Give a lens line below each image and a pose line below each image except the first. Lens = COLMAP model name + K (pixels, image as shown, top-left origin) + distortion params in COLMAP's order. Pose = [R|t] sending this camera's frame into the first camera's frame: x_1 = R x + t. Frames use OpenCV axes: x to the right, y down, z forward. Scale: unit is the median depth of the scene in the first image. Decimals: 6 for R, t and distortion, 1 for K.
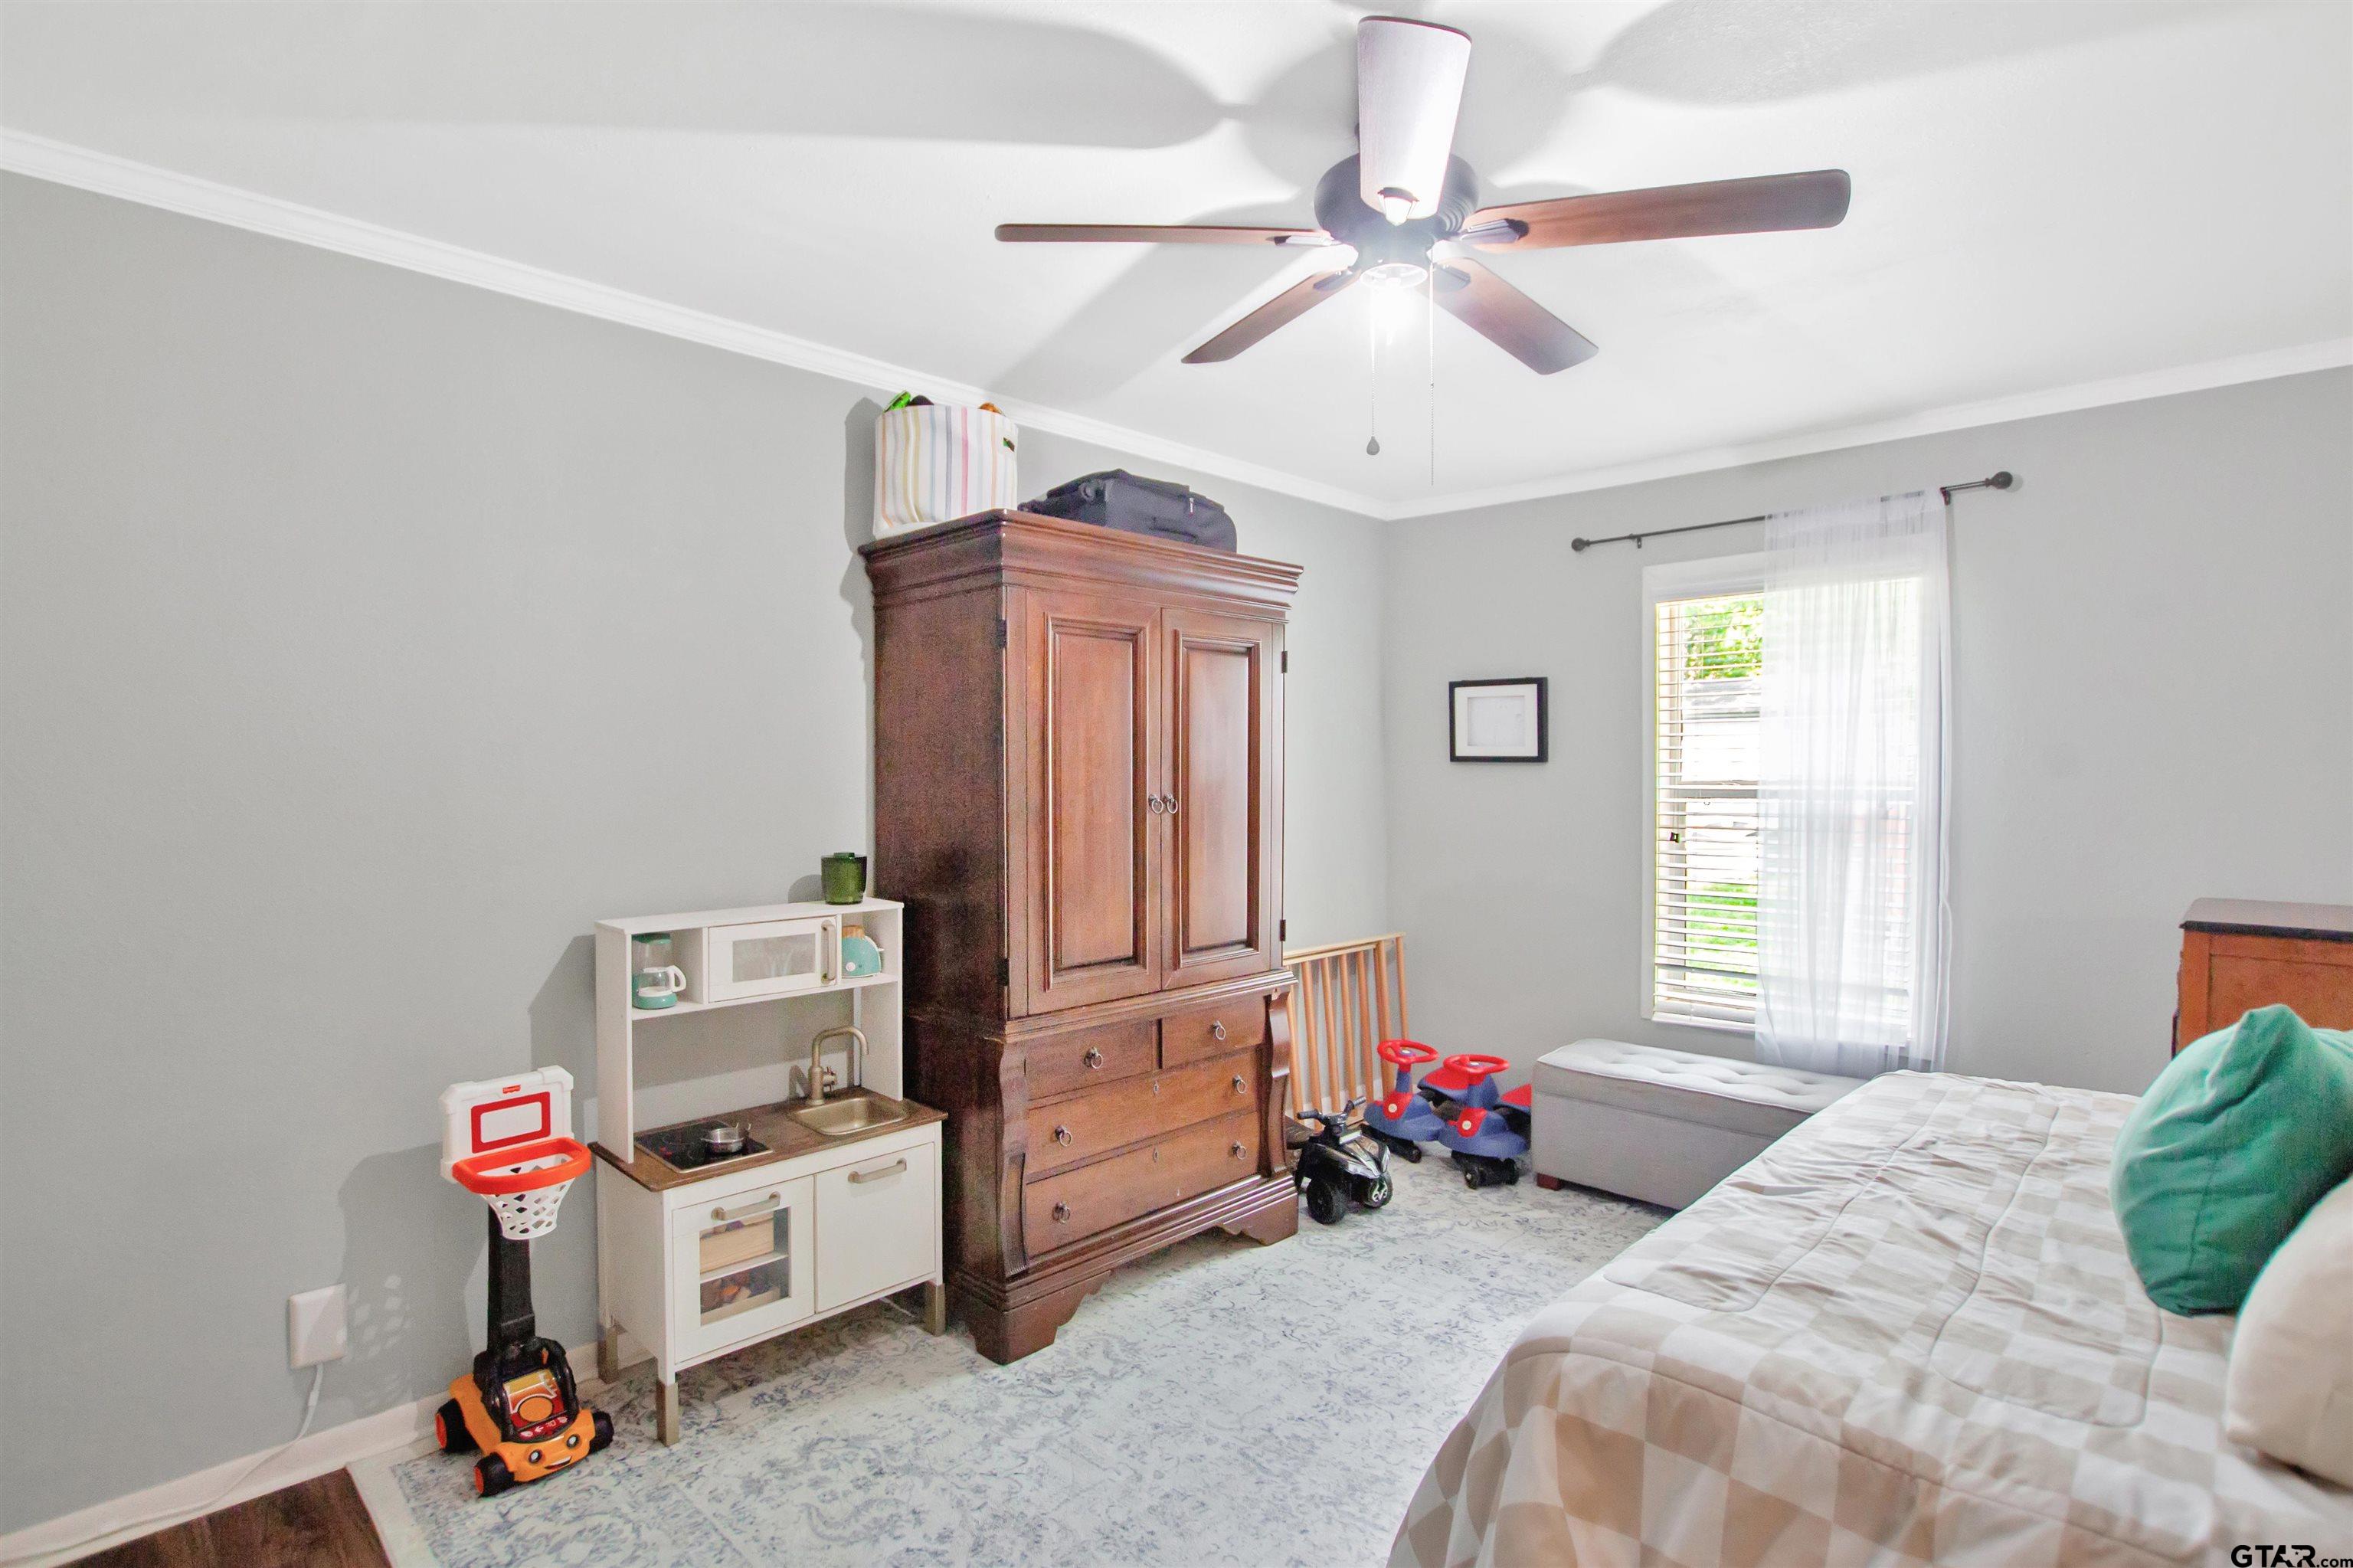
lens RADIAL K [[1158.7, 0, 1176.5], [0, 1158.7, 784.0], [0, 0, 1]] dist [-0.000796, -0.000024]
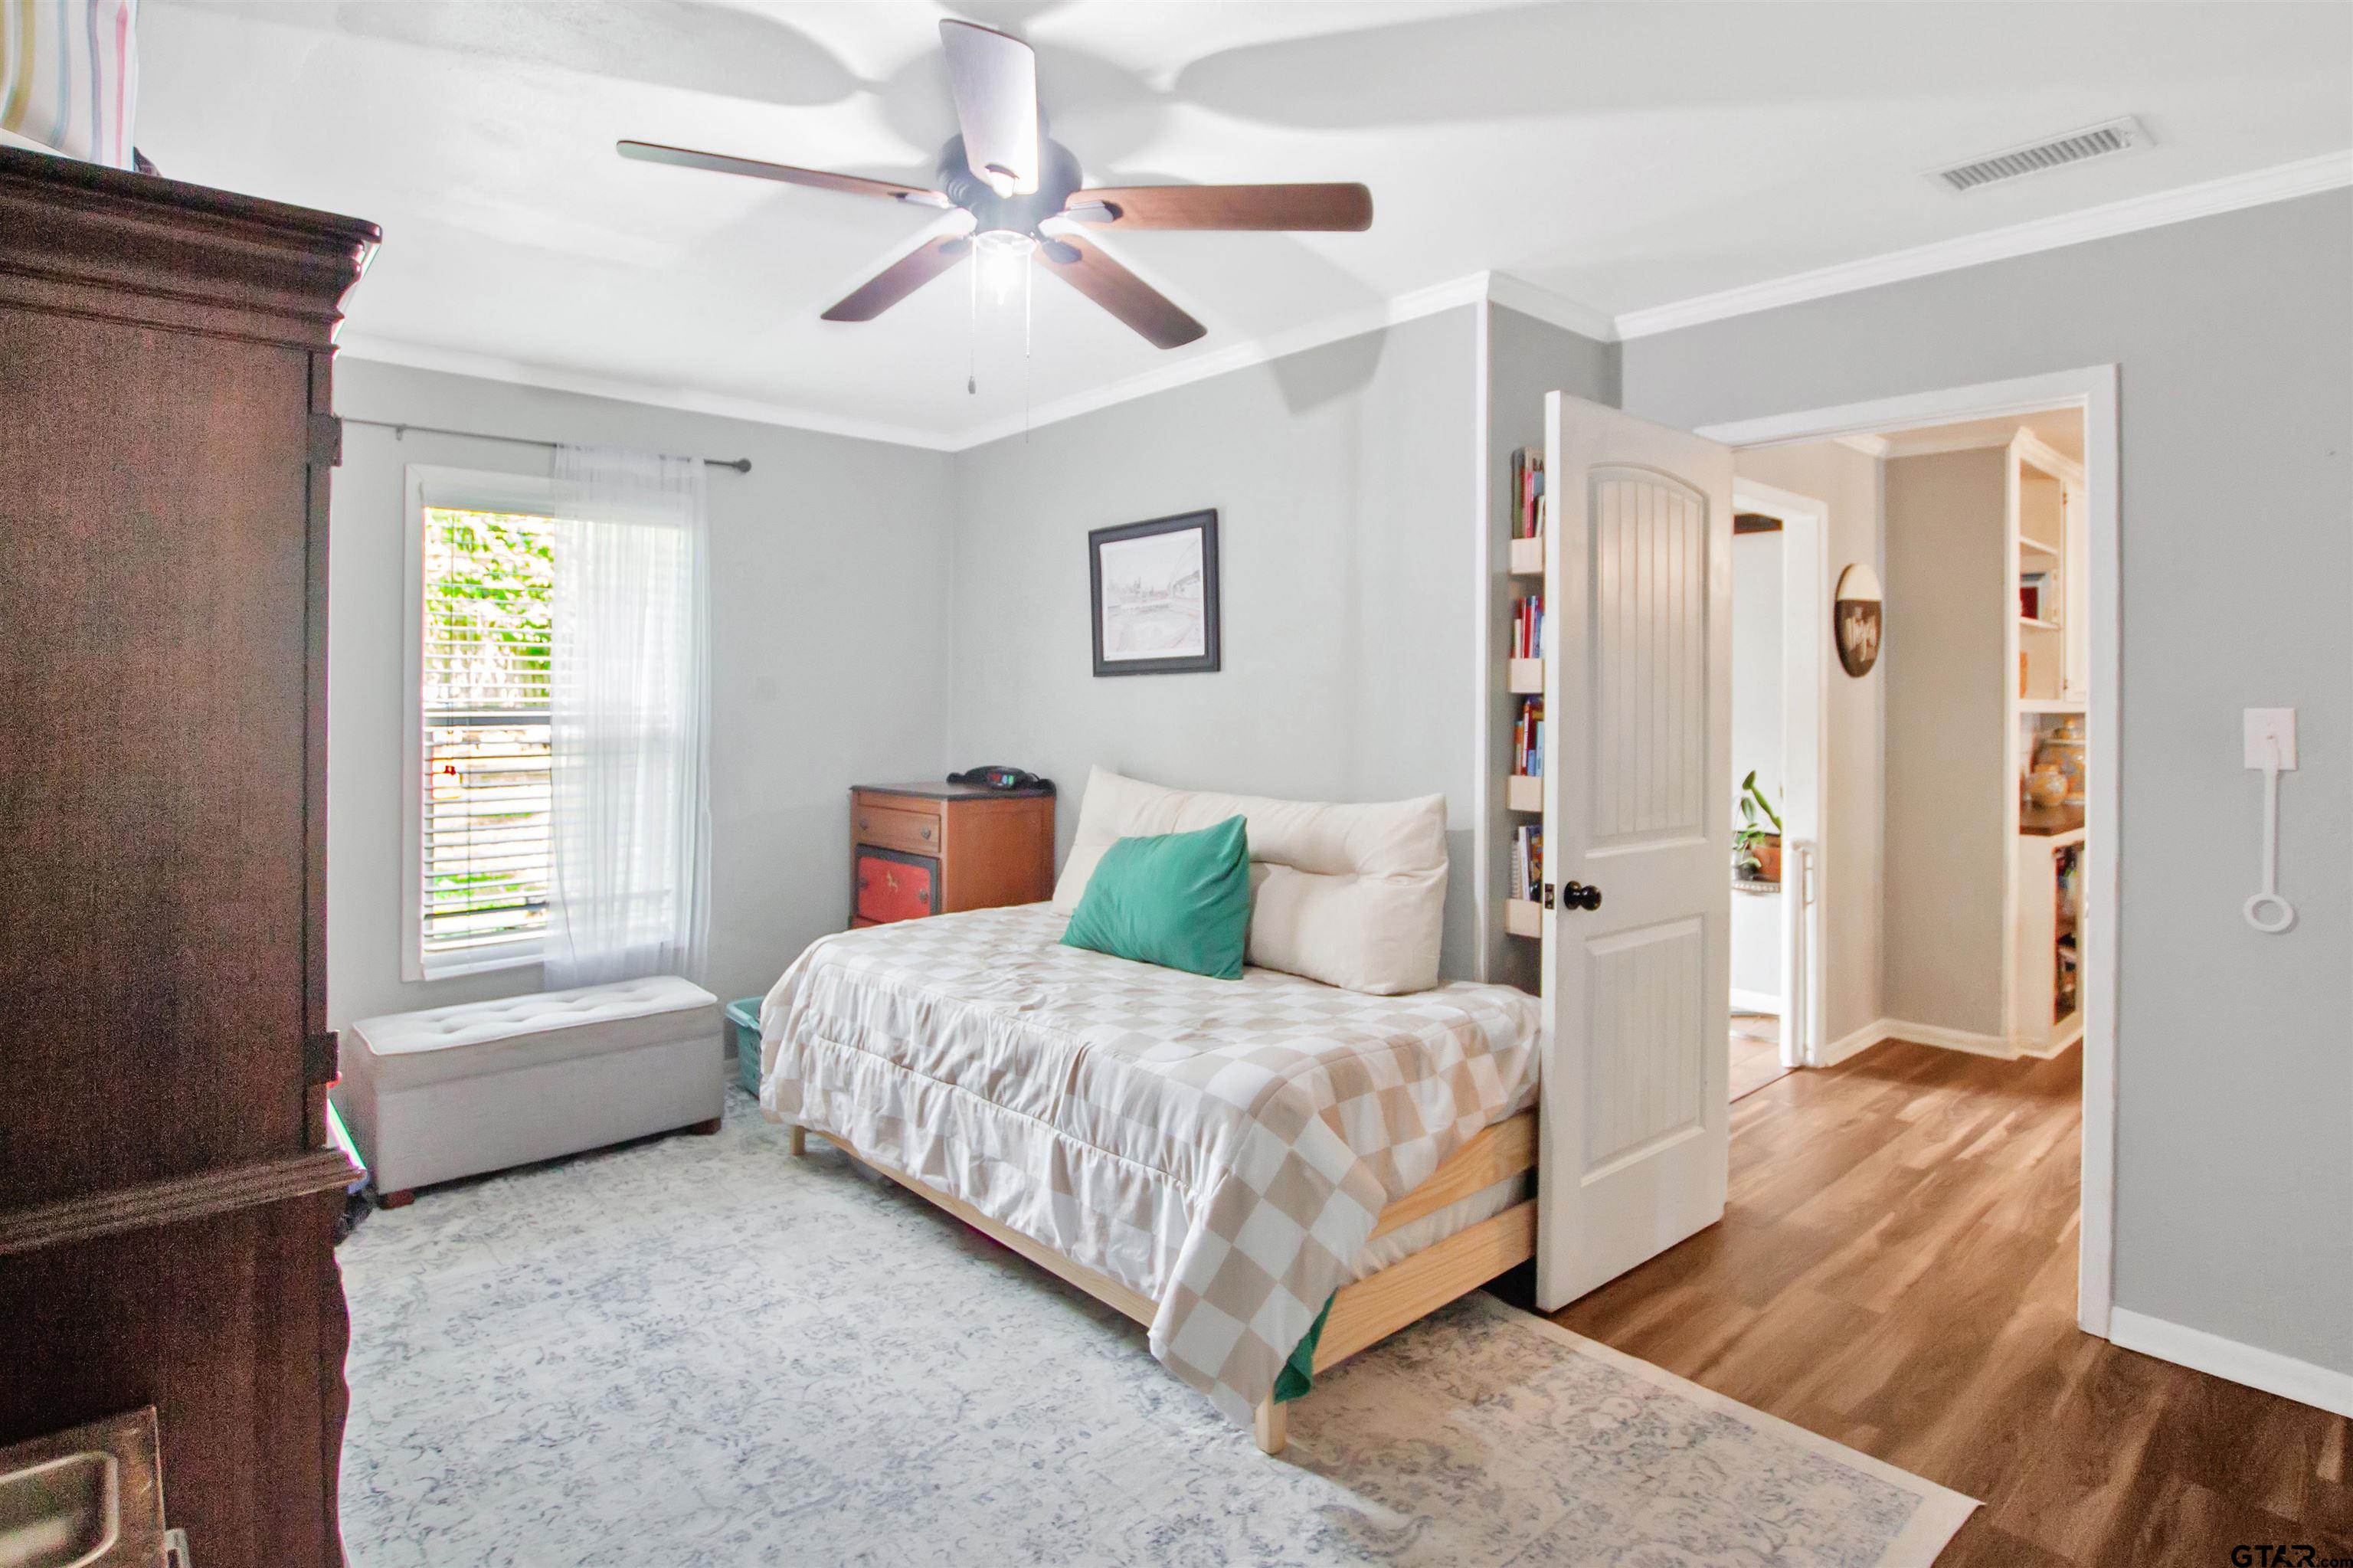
lens RADIAL K [[1218.7, 0, 1120.0], [0, 1218.7, 699.2], [0, 0, 1]] dist [-0.000718, 0.000240]
pose [[0.085734, 0.001615, 0.996317, -0.531453], [0.006972, 0.999973, -0.002220, -0.003791], [-0.996294, 0.007137, 0.085720, 0.451621]]
